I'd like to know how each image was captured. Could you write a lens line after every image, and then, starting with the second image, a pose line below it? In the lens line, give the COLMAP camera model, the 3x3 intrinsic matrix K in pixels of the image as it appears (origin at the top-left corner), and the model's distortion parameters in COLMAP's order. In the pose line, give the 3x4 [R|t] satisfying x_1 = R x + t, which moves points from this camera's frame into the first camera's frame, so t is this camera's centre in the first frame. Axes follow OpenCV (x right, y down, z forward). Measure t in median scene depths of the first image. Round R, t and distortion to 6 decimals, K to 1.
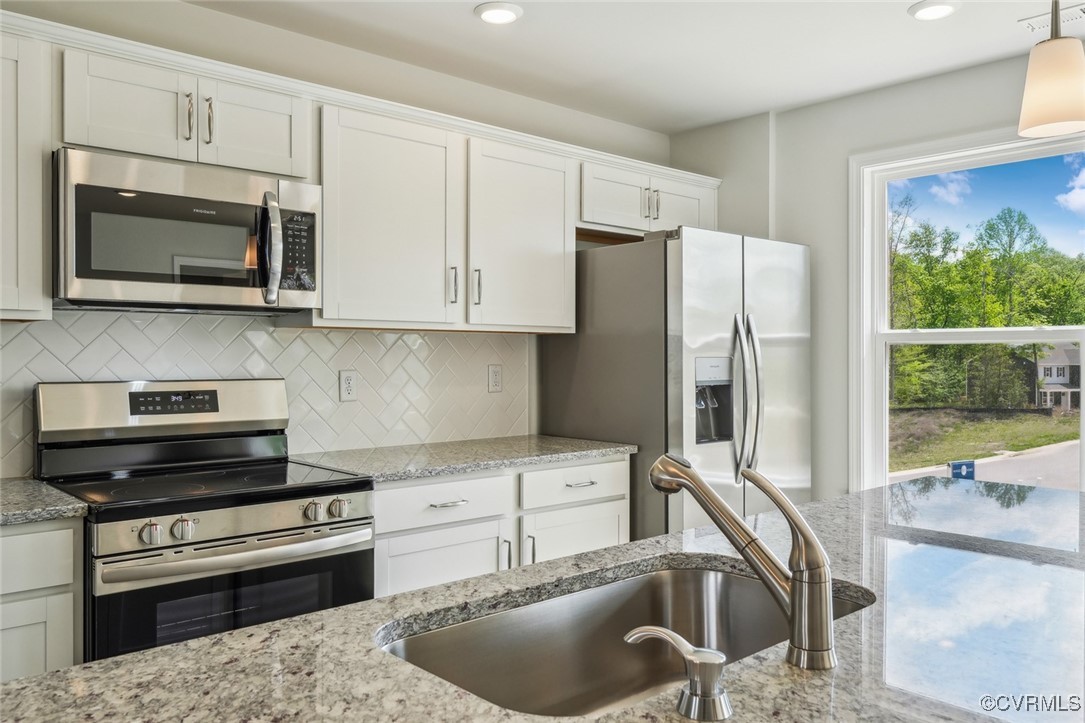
lens RADIAL K [[853.8, 0, 542.5], [0, 853.8, 361.5], [0, 0, 1]] dist [0.002633, 0.002812]
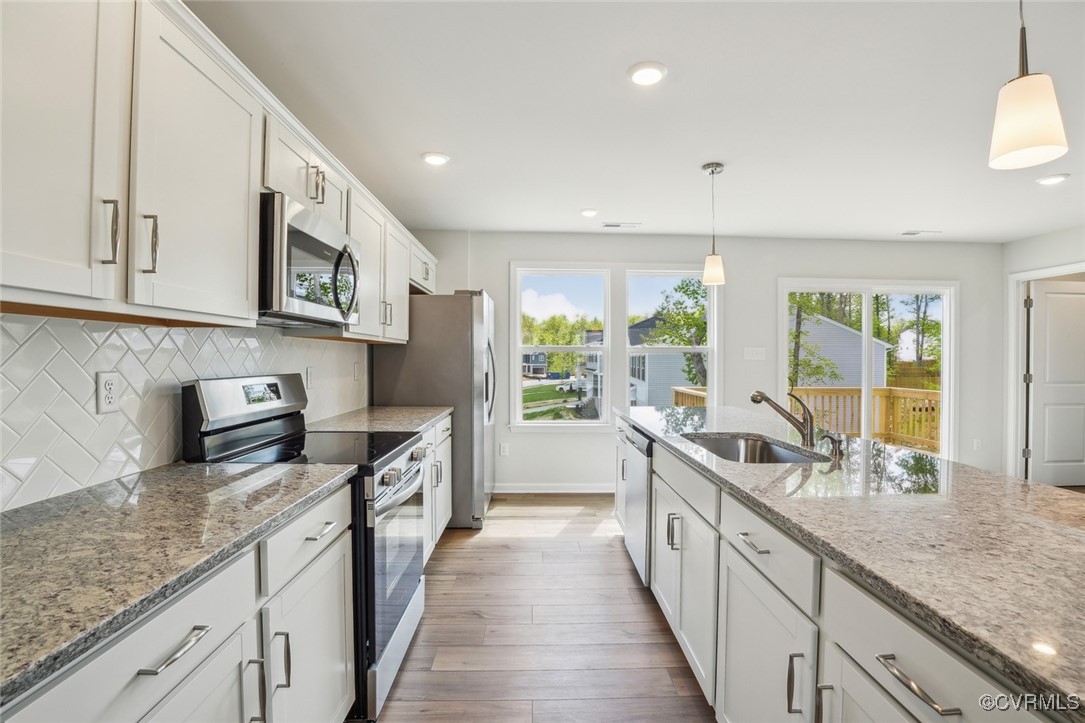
lens RADIAL K [[513.5, 0, 542.5], [0, 513.5, 361.5], [0, 0, 1]] dist [-0.000706, -0.000280]
pose [[0.659845, -0.002958, 0.751396, -0.722603], [0.002442, 0.999995, 0.001792, 0.000073], [-0.751398, 0.000653, 0.659849, 0.171392]]
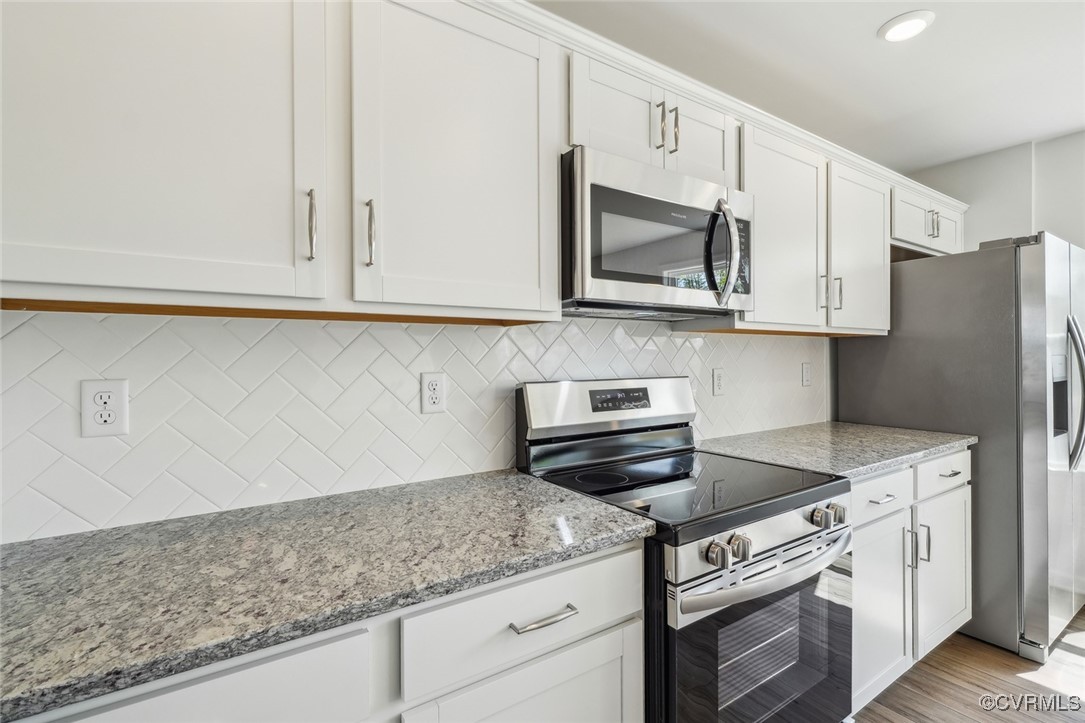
lens RADIAL K [[506.4, 0, 539.7], [0, 506.4, 356.0], [0, 0, 1]] dist [0.002414, -0.000625]
pose [[0.989674, -0.006010, -0.143213, -0.433599], [0.004680, 0.999943, -0.009619, -0.001698], [0.143263, 0.008849, 0.989645, 0.342699]]
